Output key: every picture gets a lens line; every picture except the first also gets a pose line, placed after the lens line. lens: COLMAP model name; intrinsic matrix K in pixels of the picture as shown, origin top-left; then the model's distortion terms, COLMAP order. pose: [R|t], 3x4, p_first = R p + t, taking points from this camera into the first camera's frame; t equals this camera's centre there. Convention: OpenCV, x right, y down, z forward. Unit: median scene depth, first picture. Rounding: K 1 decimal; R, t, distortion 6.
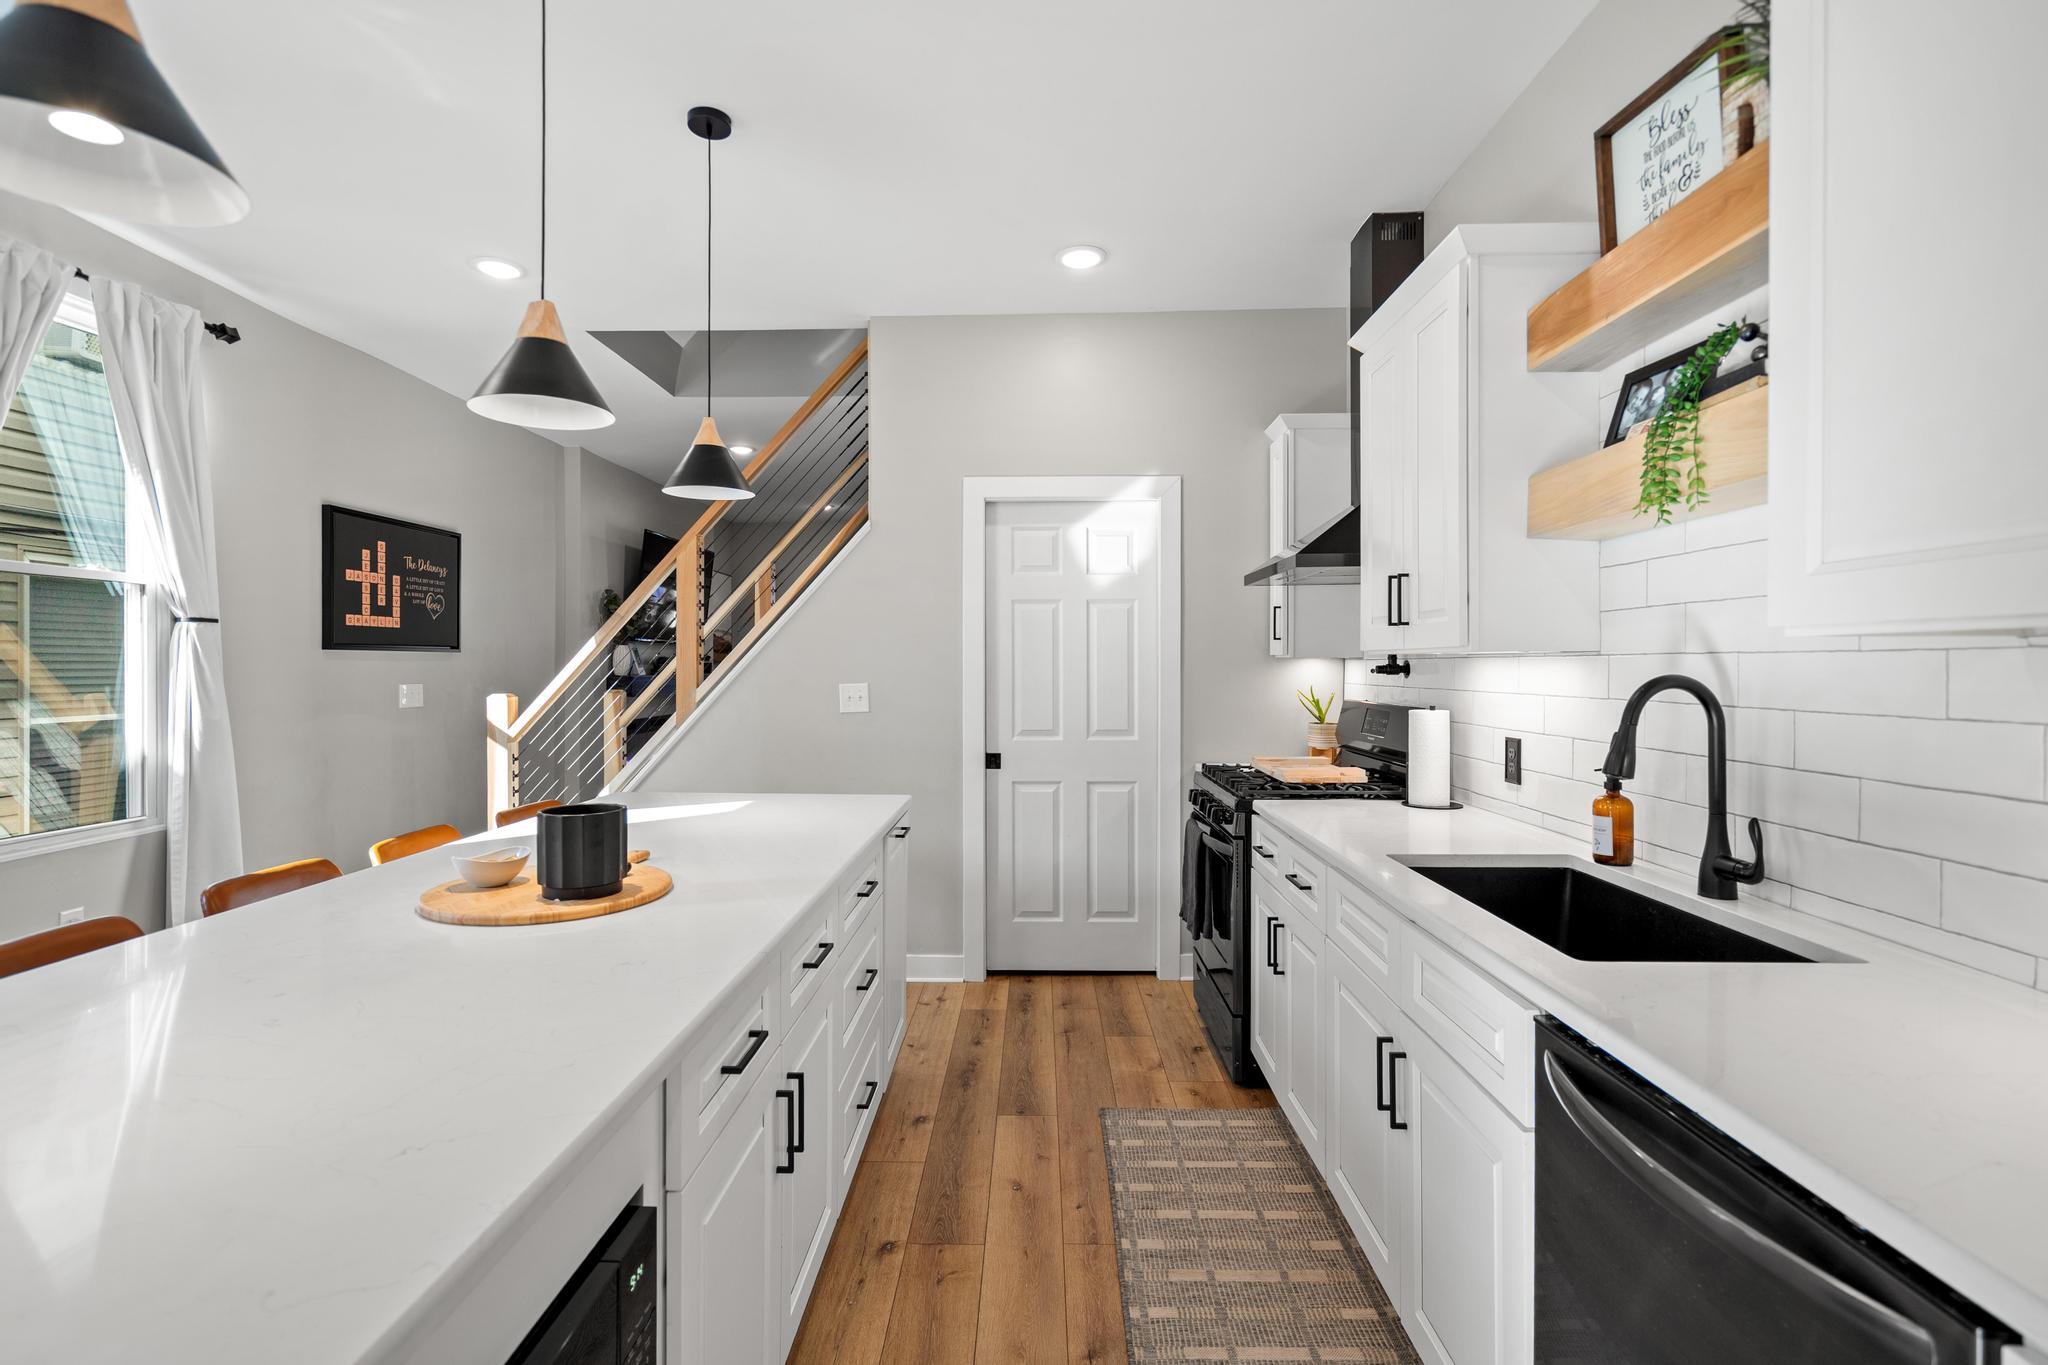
lens RADIAL K [[942.0, 0, 1037.4], [0, 942.0, 674.1], [0, 0, 1]] dist [-0.002258, 0.000604]
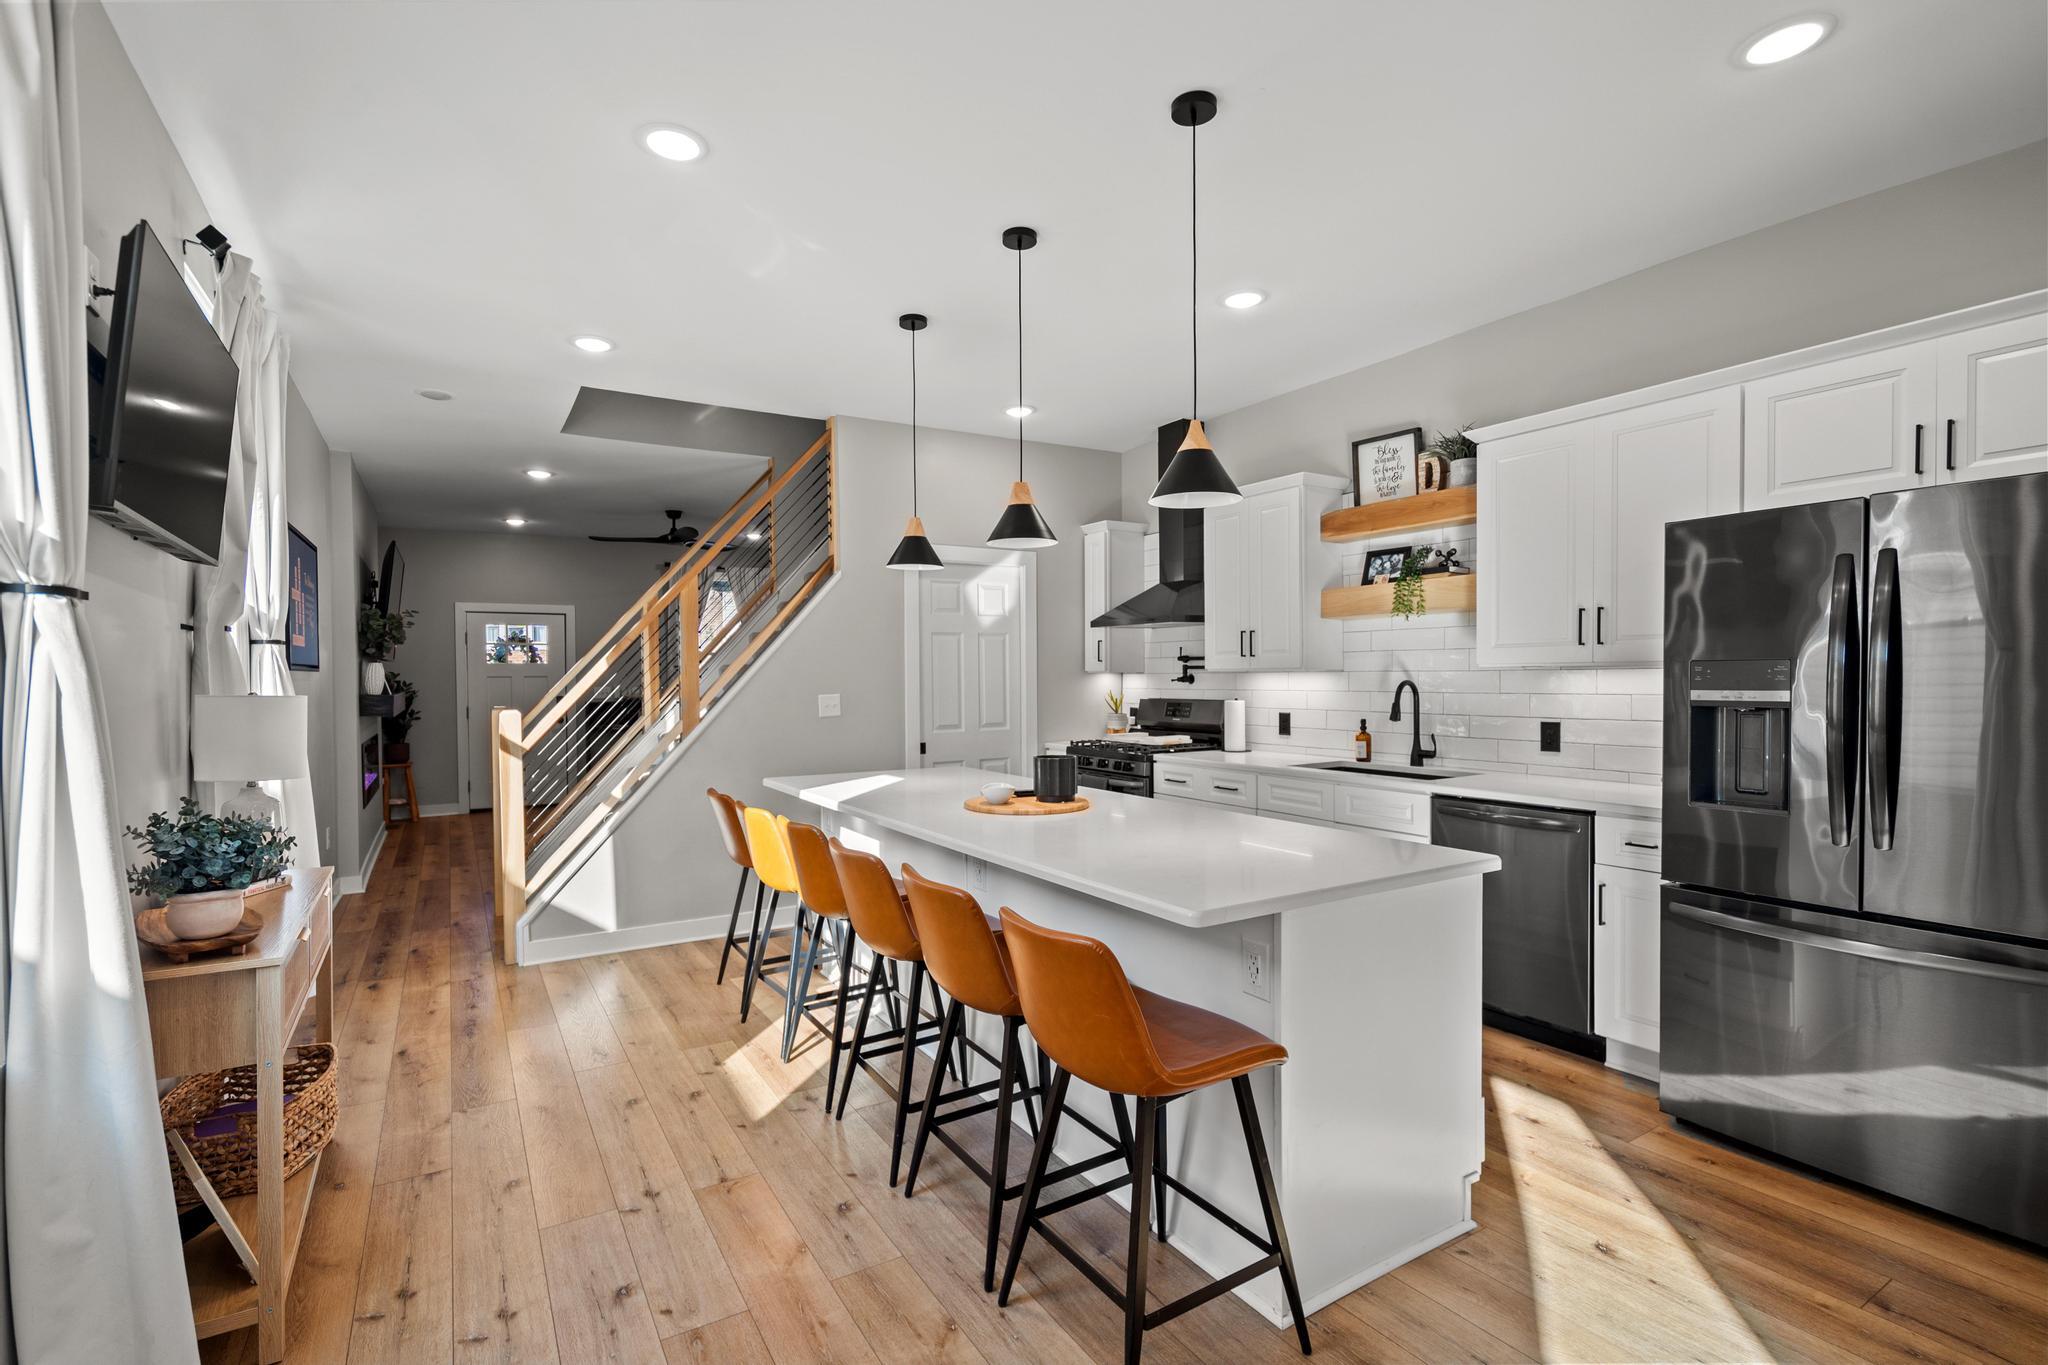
lens RADIAL K [[942.0, 0, 1027.3], [0, 942.0, 702.7], [0, 0, 1]] dist [-0.002258, 0.000604]
pose [[0.834097, -0.023237, 0.551127, -1.324699], [0.014279, 0.999687, 0.020540, -0.003325], [-0.551432, -0.009263, 0.834168, -0.470018]]
